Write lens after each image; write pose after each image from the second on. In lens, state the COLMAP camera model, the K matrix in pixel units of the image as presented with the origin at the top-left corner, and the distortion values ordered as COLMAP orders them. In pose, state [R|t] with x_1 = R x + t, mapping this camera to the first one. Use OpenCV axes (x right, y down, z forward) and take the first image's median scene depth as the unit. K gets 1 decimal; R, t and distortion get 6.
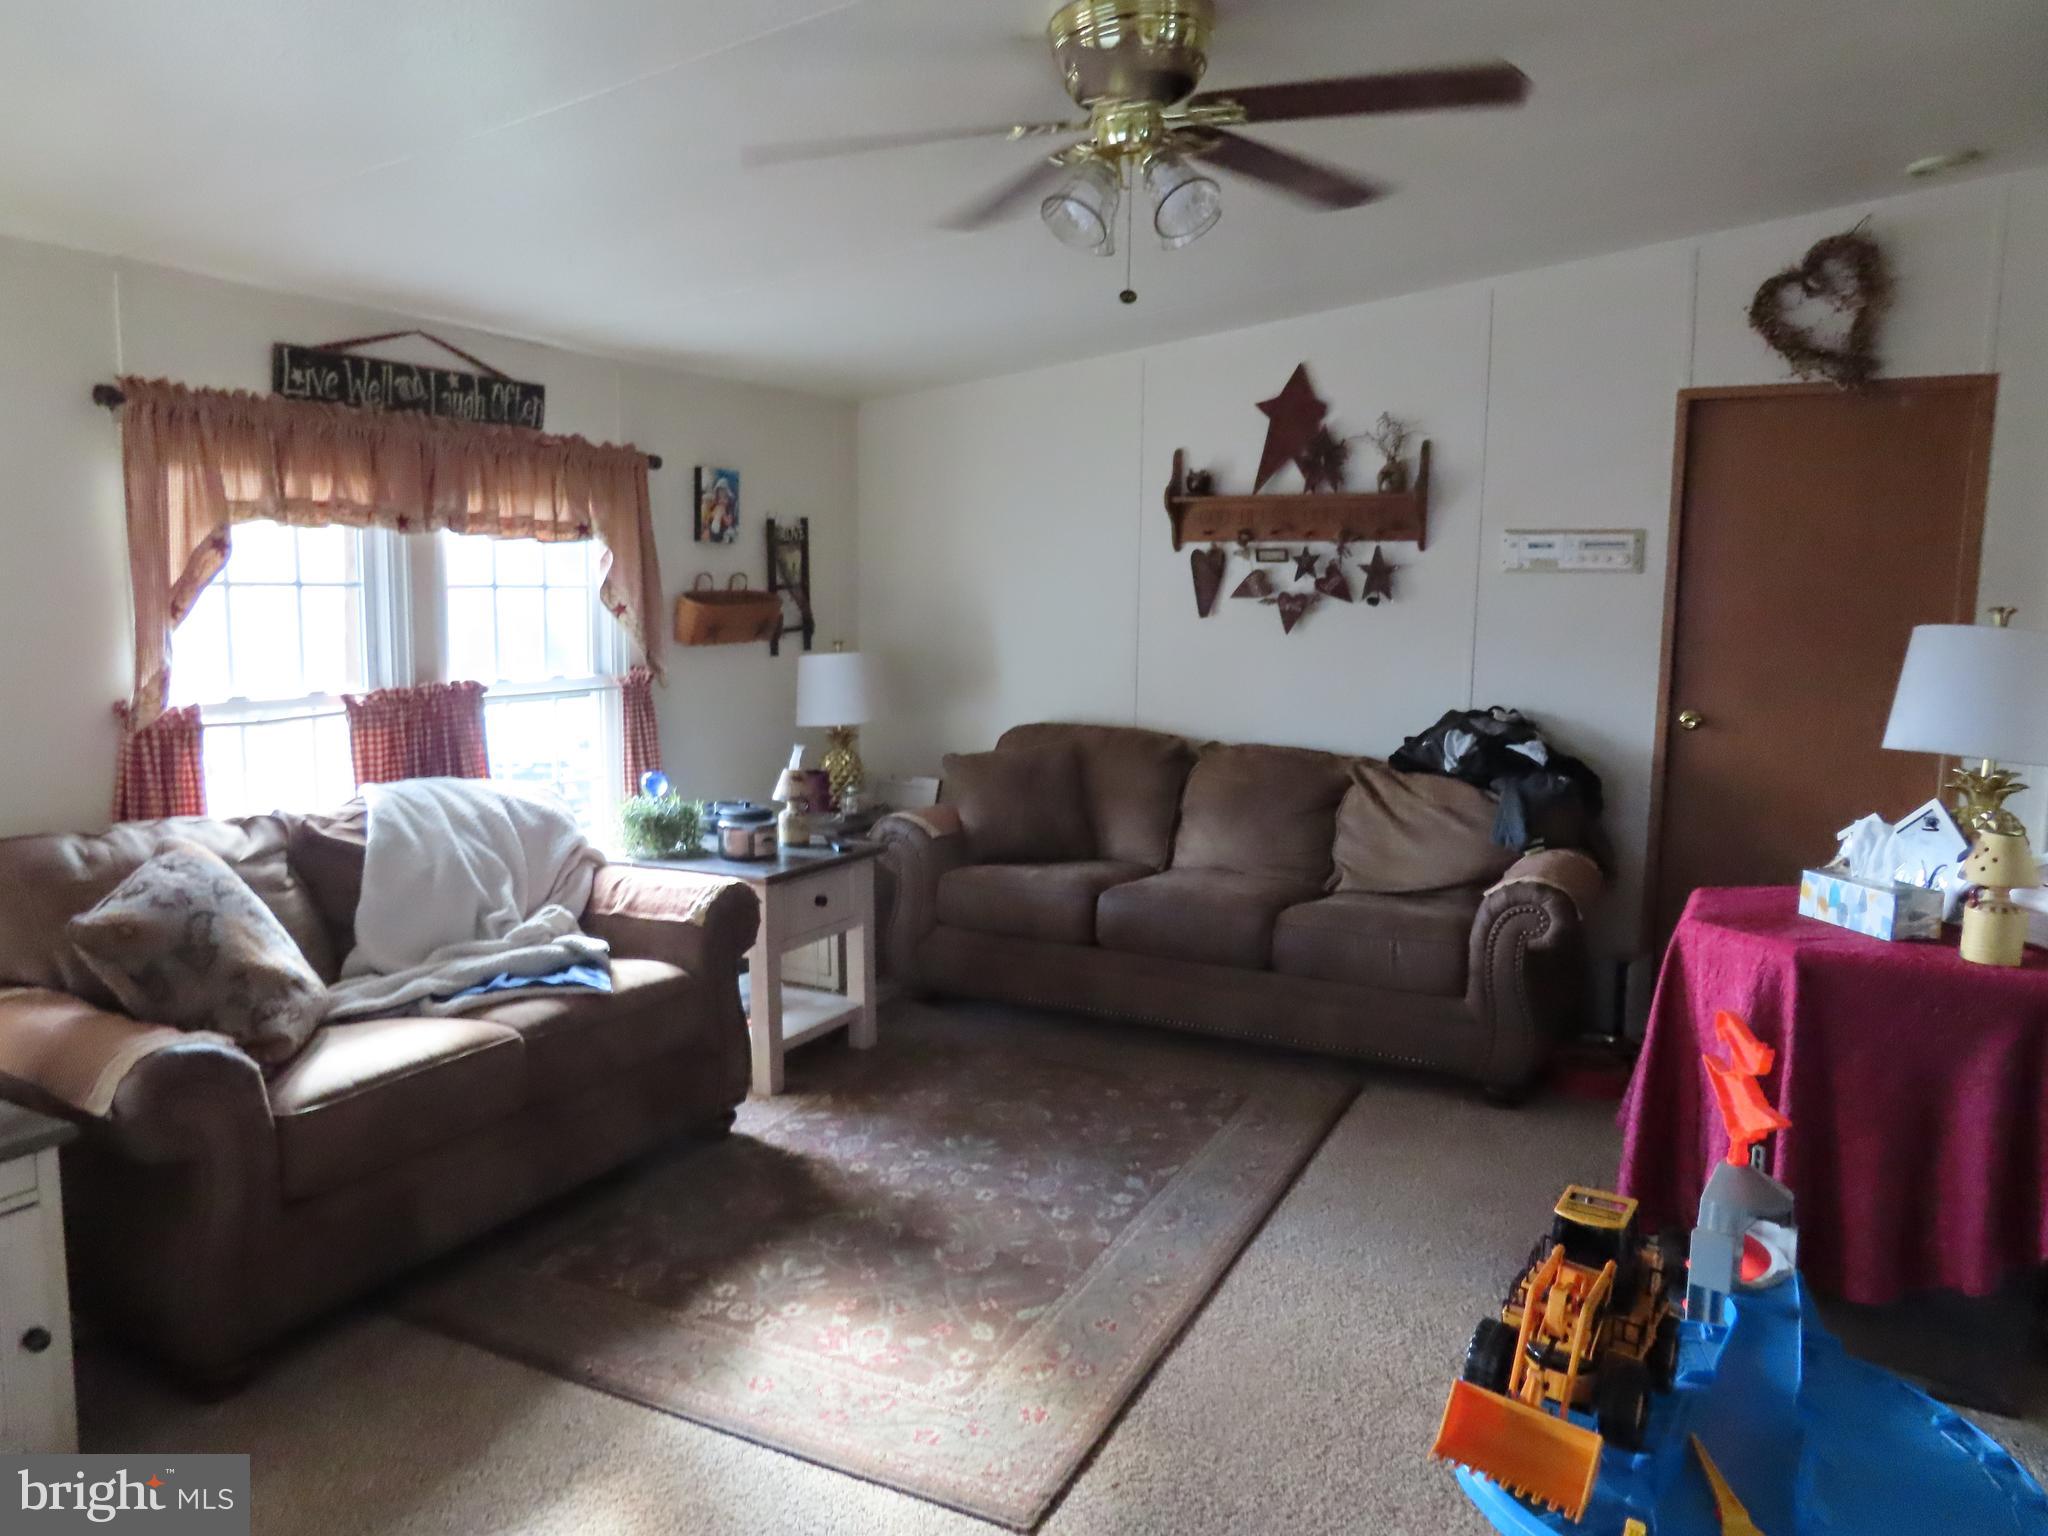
lens RADIAL K [[1466.4, 0, 1024.7], [0, 1466.4, 761.8], [0, 0, 1]] dist [-0.010895, 0.012669]
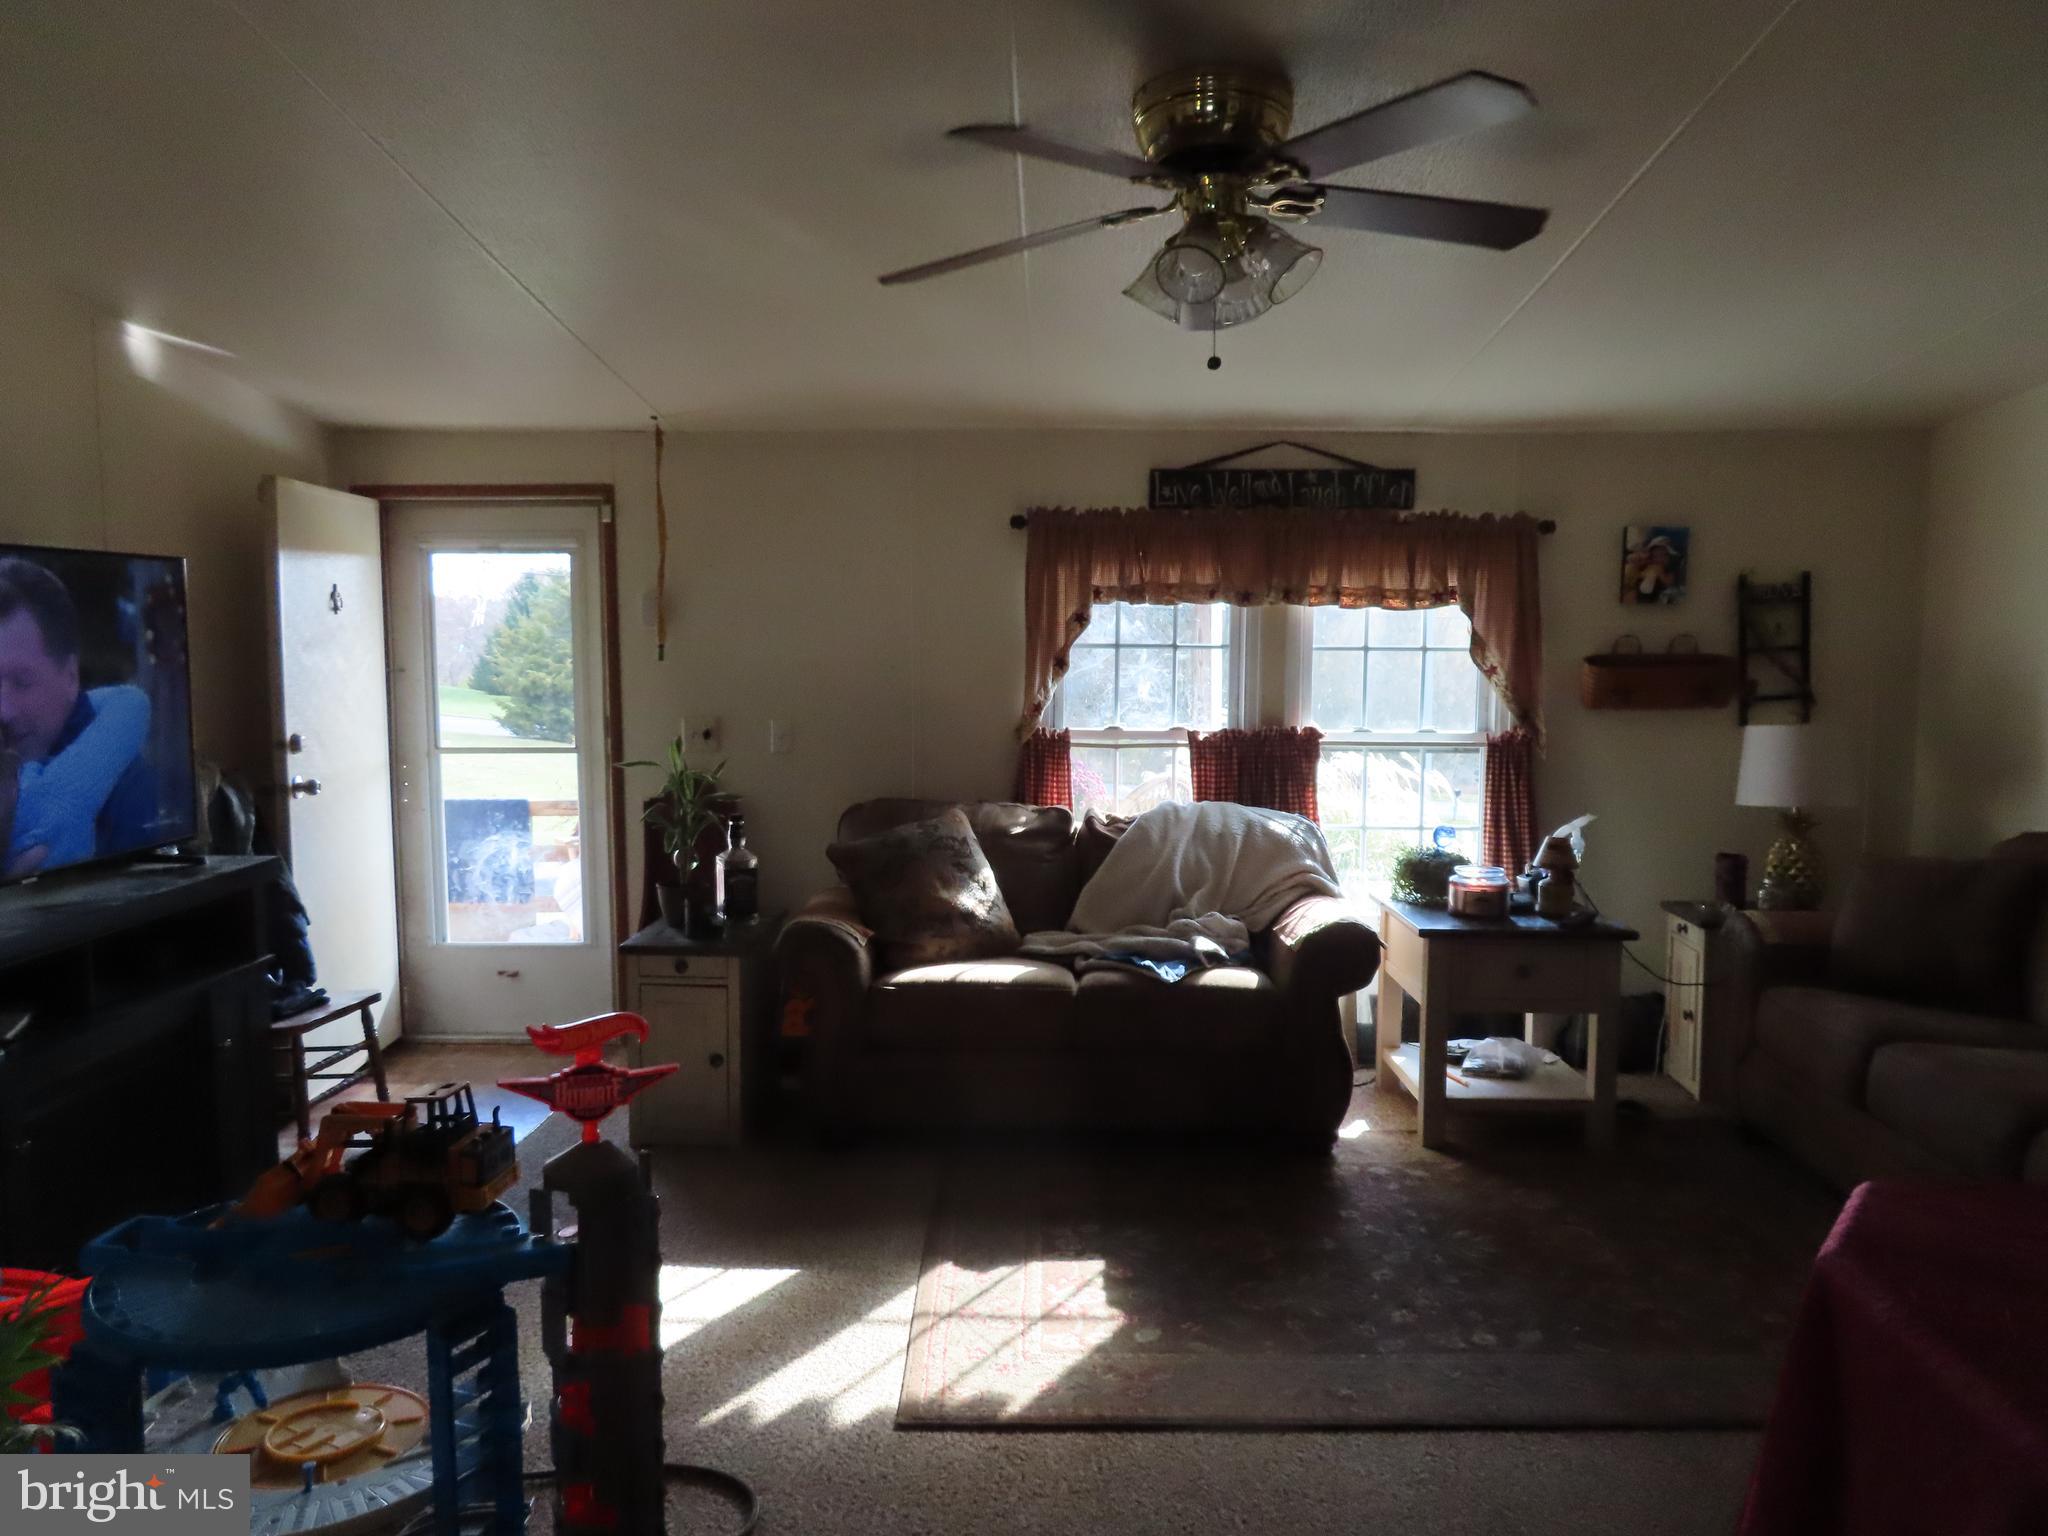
lens RADIAL K [[1466.4, 0, 1025.6], [0, 1466.4, 768.3], [0, 0, 1]] dist [-0.010895, 0.012669]
pose [[0.432561, 0.072308, -0.898700, 0.606400], [-0.110046, 0.993560, 0.026973, -0.030544], [0.894863, 0.087231, 0.437733, 0.288111]]
